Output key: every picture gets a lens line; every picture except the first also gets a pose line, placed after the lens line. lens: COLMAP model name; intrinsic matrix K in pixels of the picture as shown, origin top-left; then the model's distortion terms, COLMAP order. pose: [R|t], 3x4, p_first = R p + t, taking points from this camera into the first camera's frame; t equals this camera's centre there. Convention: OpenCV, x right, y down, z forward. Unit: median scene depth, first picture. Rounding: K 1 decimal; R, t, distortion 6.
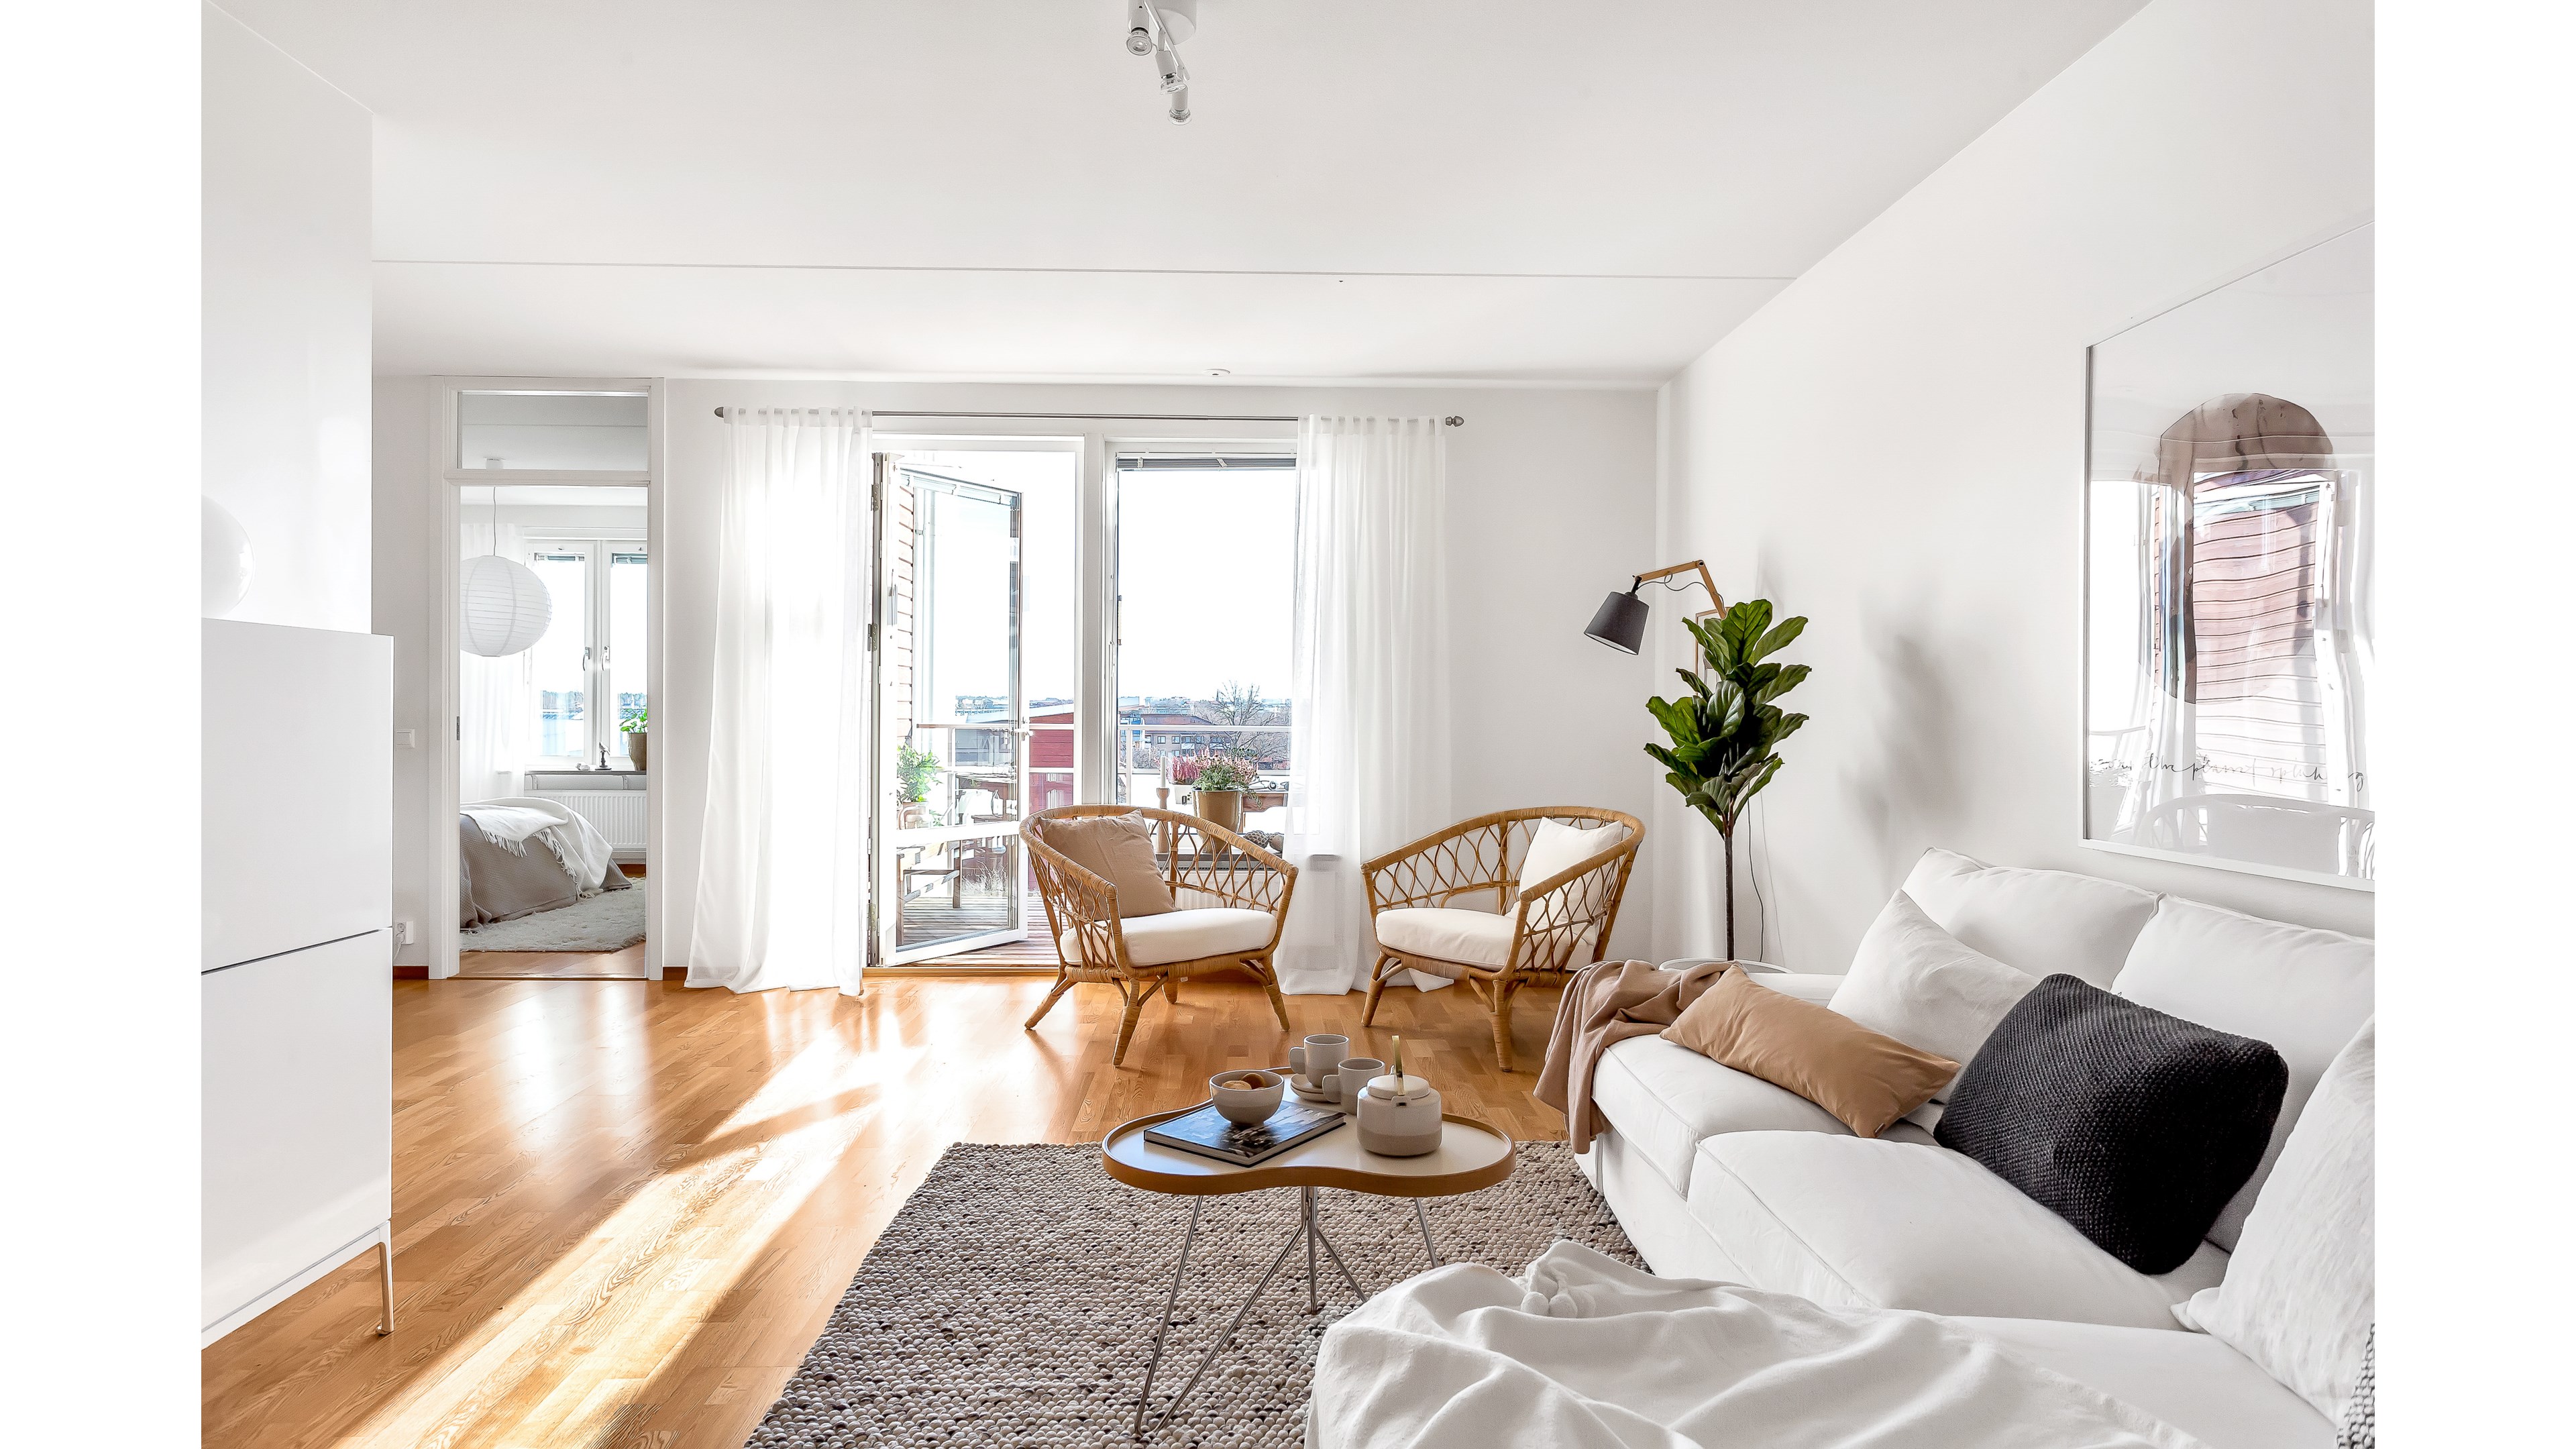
lens RADIAL K [[1318.5, 0, 1288.9], [0, 1318.5, 718.1], [0, 0, 1]] dist [-0.001537, 0.000500]
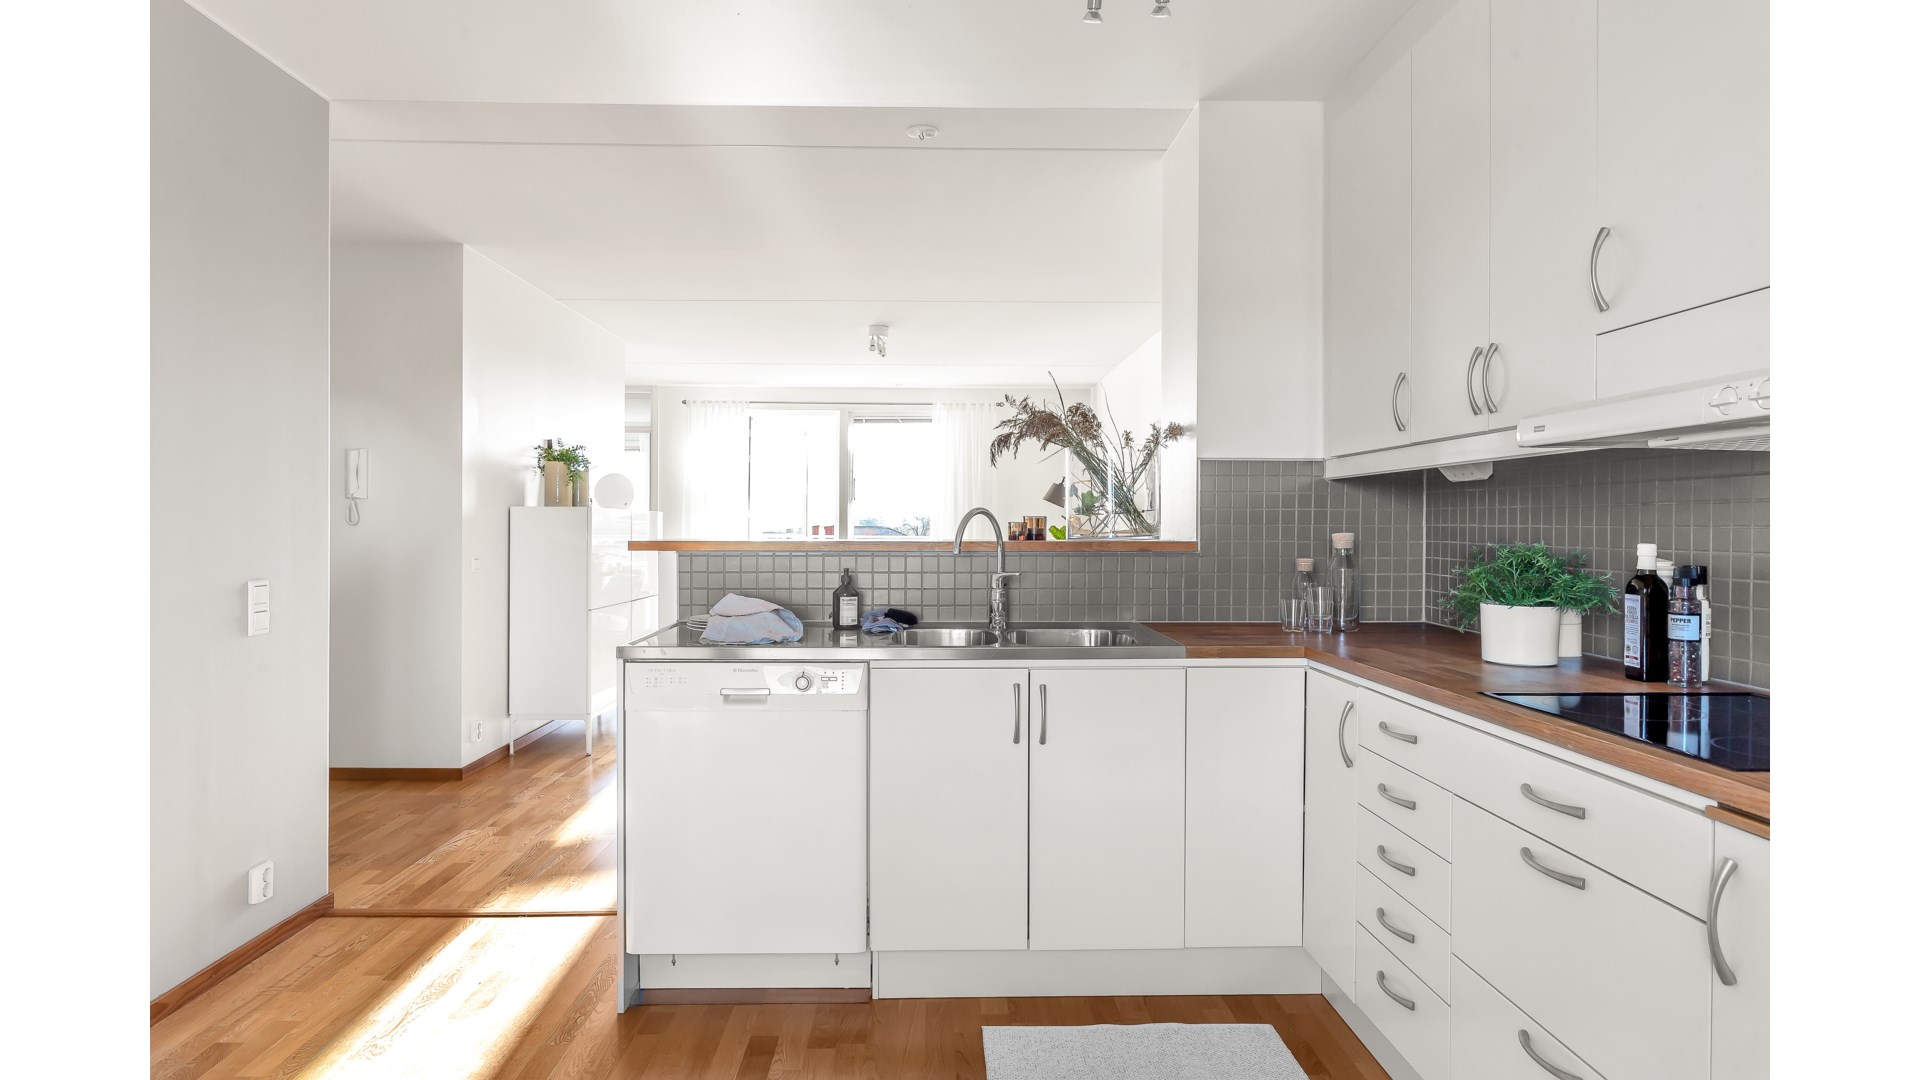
lens RADIAL K [[1022.0, 0, 956.6], [0, 1022.0, 533.7], [0, 0, 1]] dist [-0.005106, 0.000293]
pose [[0.999996, -0.001636, -0.002449, 0.060042], [0.001651, 0.999978, 0.006411, -0.010774], [0.002439, -0.006415, 0.999976, -0.895516]]
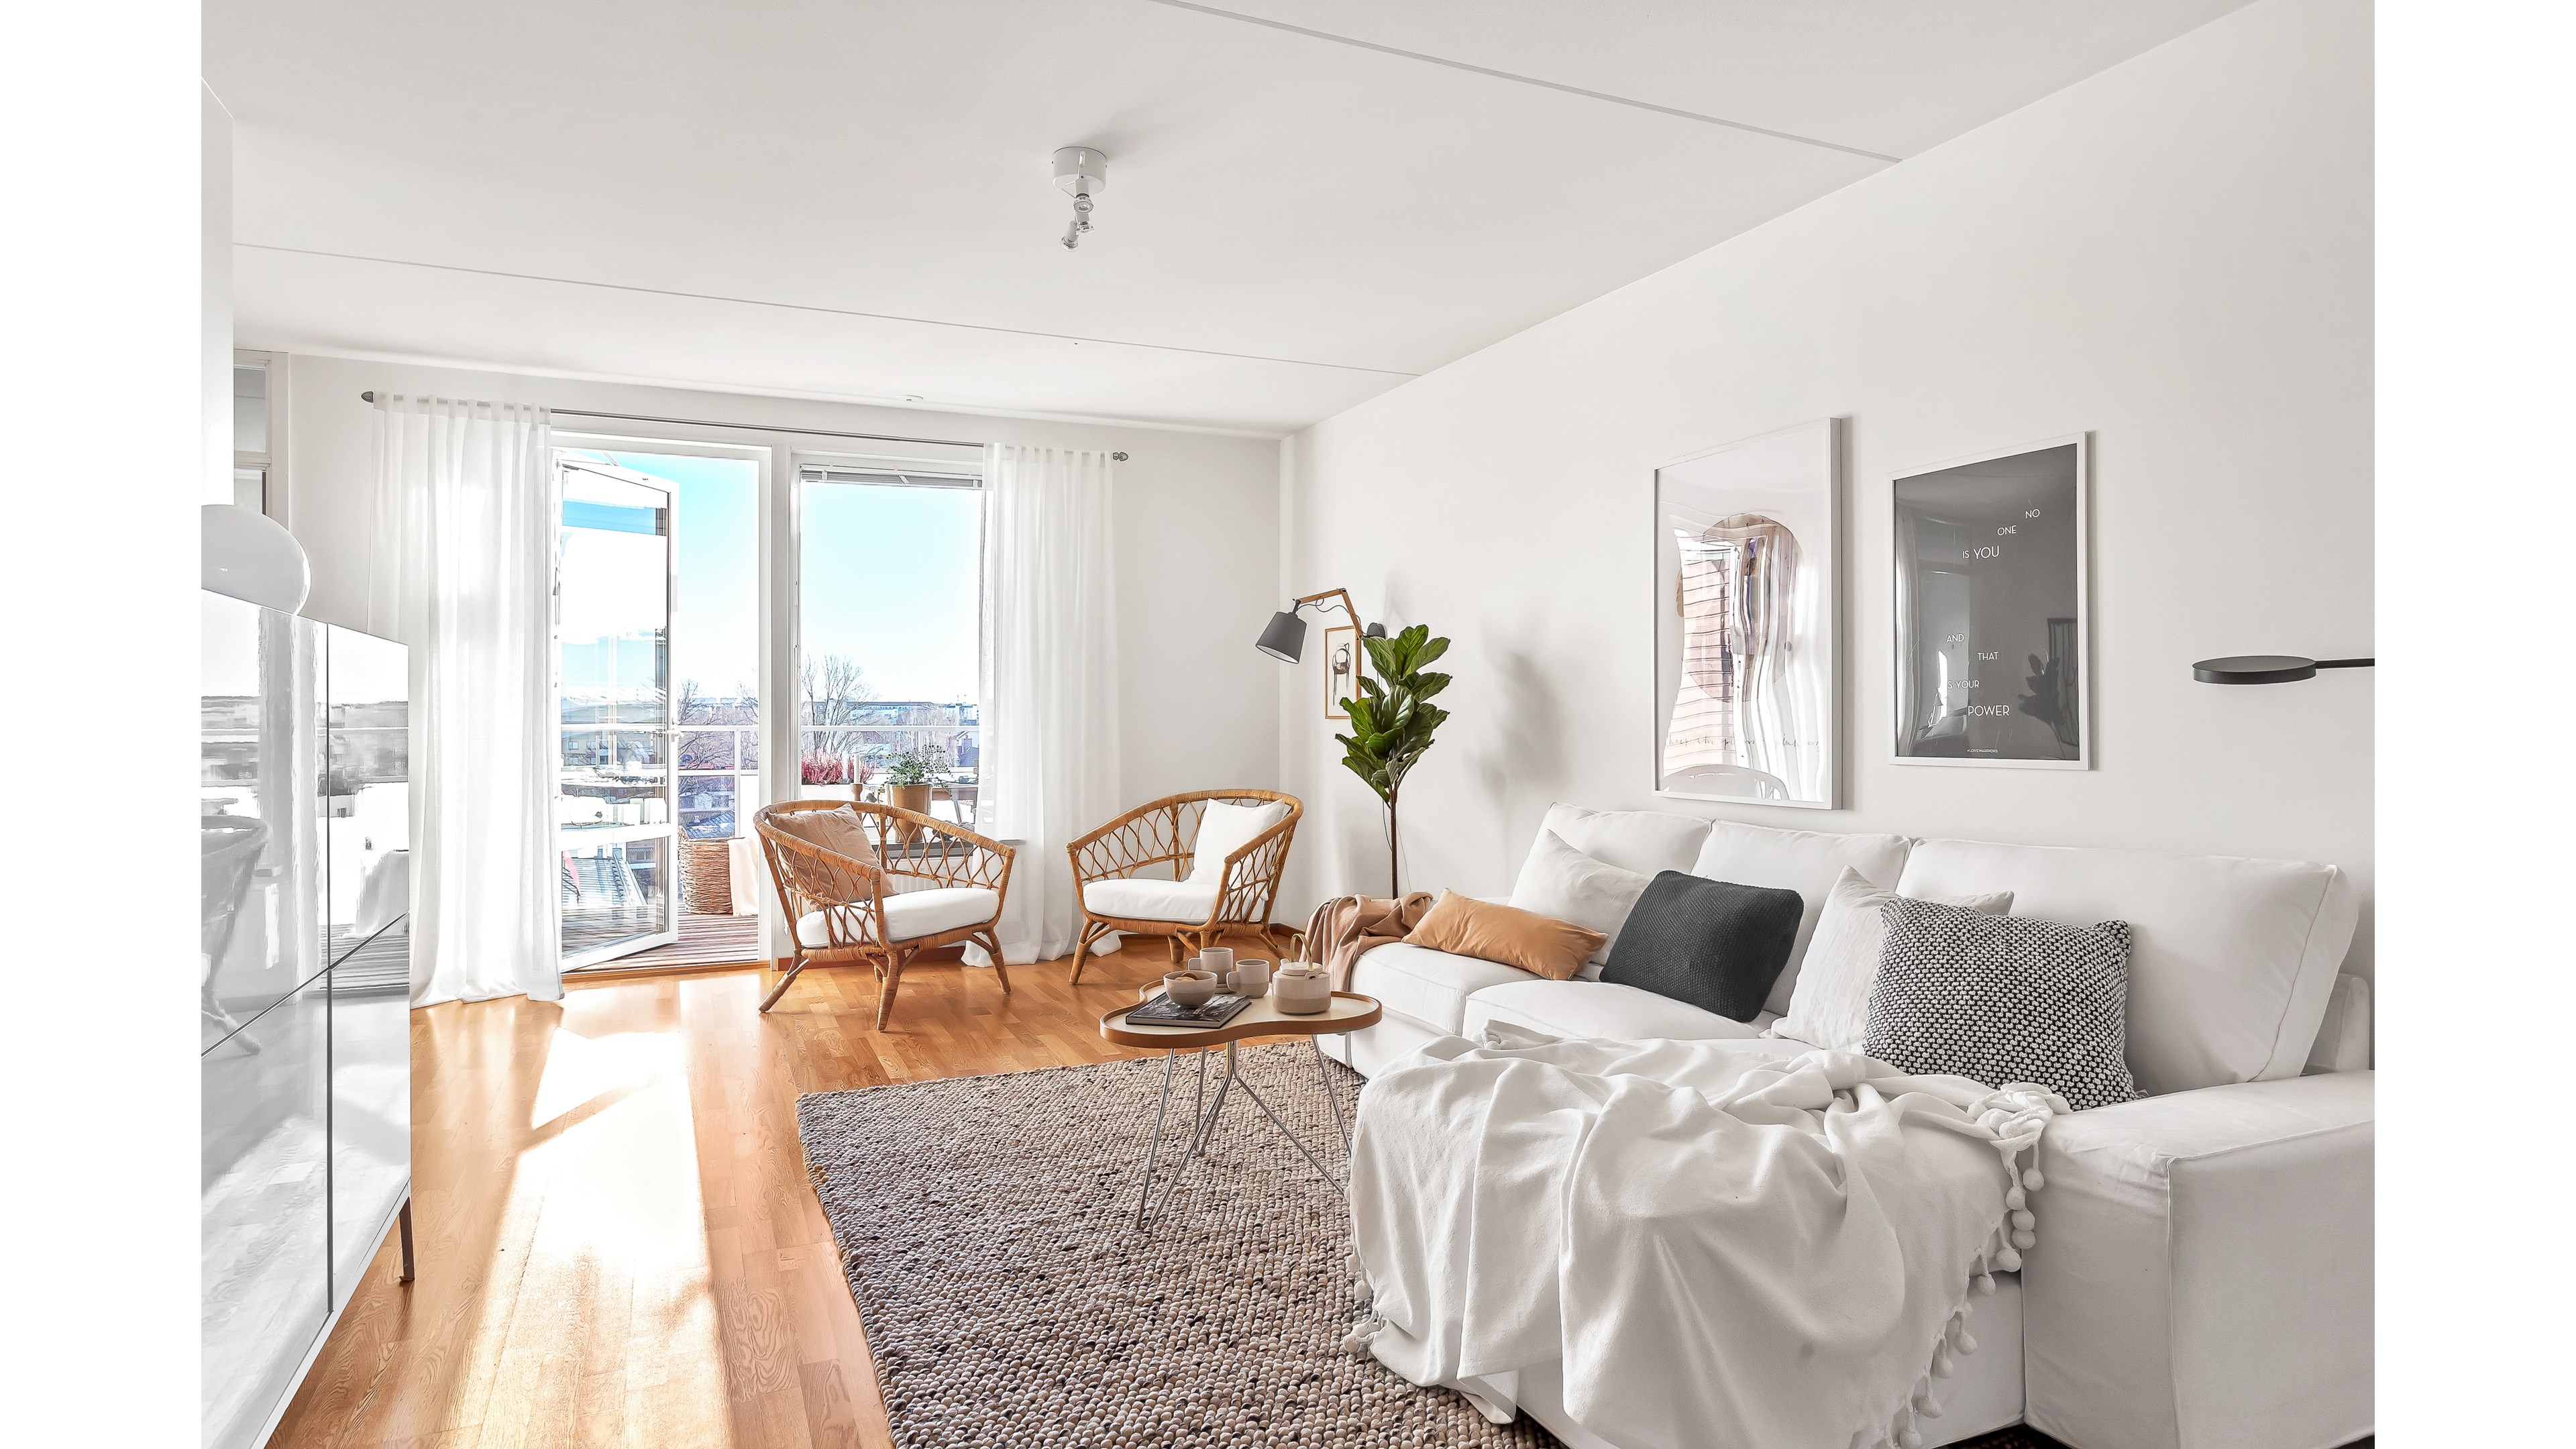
lens RADIAL K [[1371.1, 0, 1283.4], [0, 1371.1, 716.1], [0, 0, 1]] dist [-0.005106, 0.000293]
pose [[0.923296, -0.006907, 0.384026, -0.227241], [0.007276, 0.999973, 0.000492, 0.000642], [-0.384020, 0.002340, 0.923322, -0.170544]]
